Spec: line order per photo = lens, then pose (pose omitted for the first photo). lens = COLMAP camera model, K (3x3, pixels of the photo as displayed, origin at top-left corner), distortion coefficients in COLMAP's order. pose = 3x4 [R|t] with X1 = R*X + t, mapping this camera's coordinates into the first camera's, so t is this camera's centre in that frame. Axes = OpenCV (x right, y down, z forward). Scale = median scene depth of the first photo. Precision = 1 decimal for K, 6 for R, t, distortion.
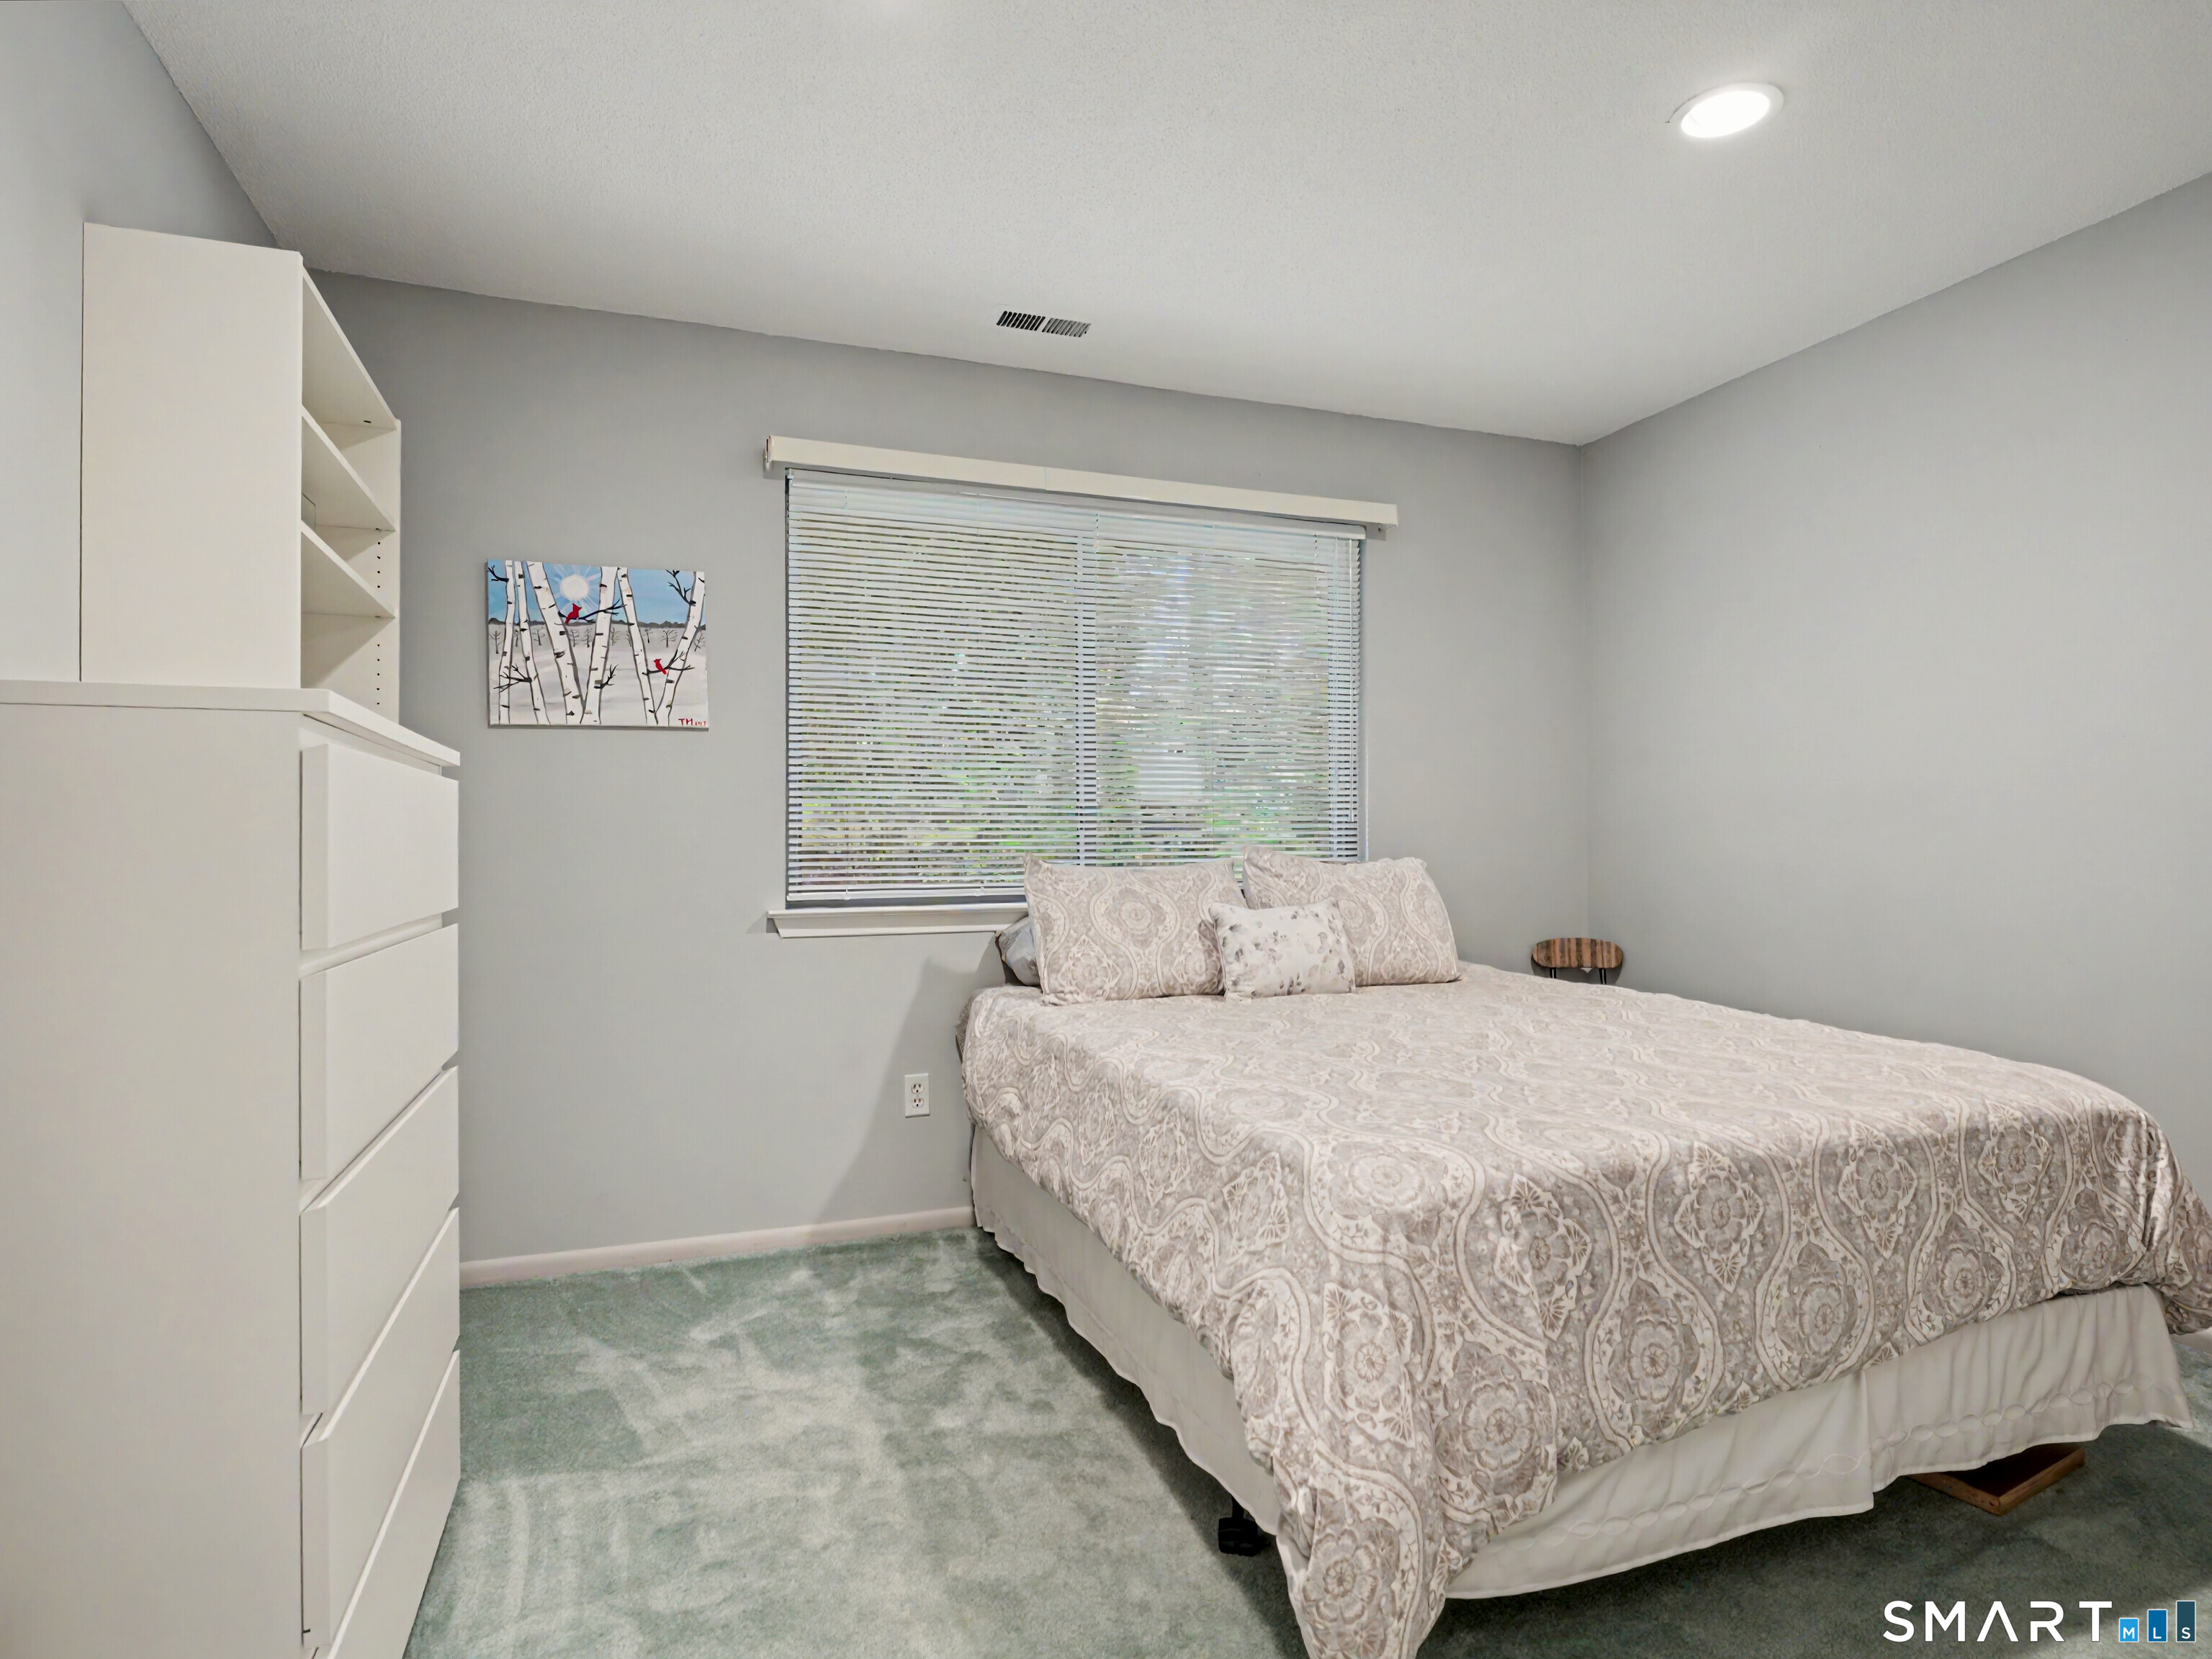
lens RADIAL K [[1206.9, 0, 1105.8], [0, 1206.9, 830.3], [0, 0, 1]] dist [-0.005776, -0.001709]
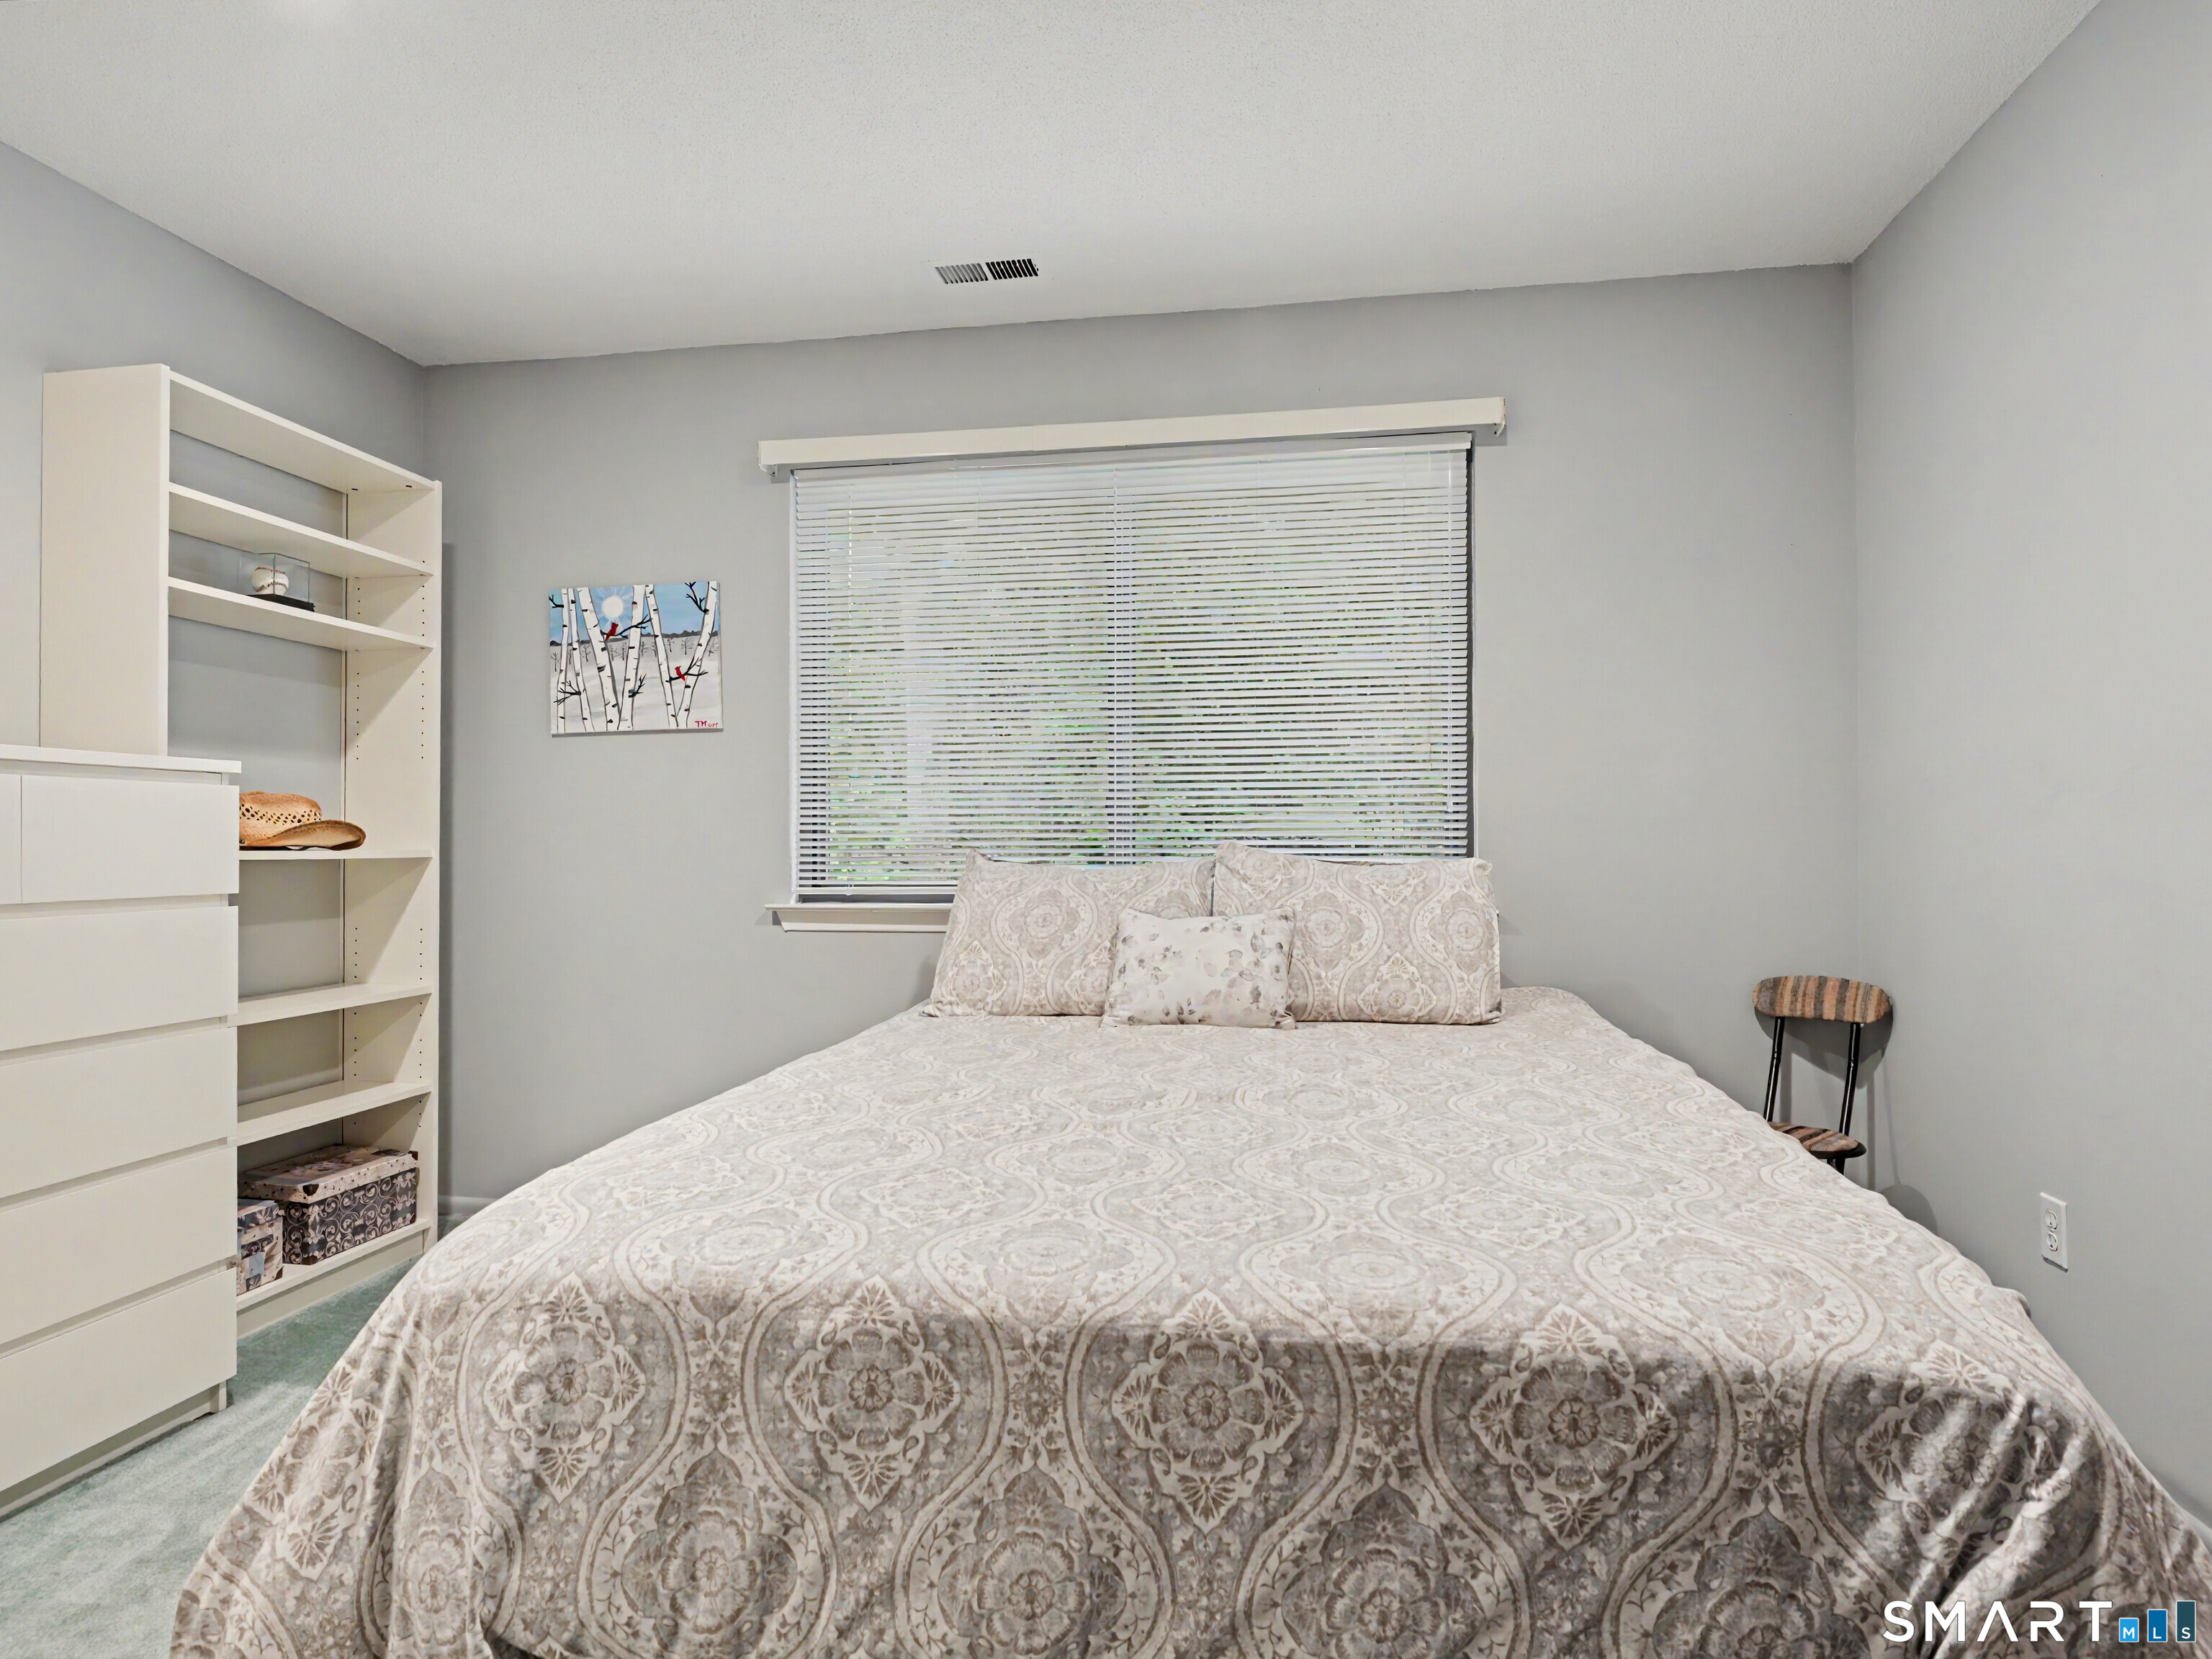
lens RADIAL K [[1231.1, 0, 1105.9], [0, 1231.1, 822.8], [0, 0, 1]] dist [-0.006517, -0.003068]
pose [[0.864619, -0.005301, -0.502399, 0.526102], [0.005092, 0.999985, -0.001787, 0.001053], [0.502402, -0.001013, 0.864634, 0.253908]]
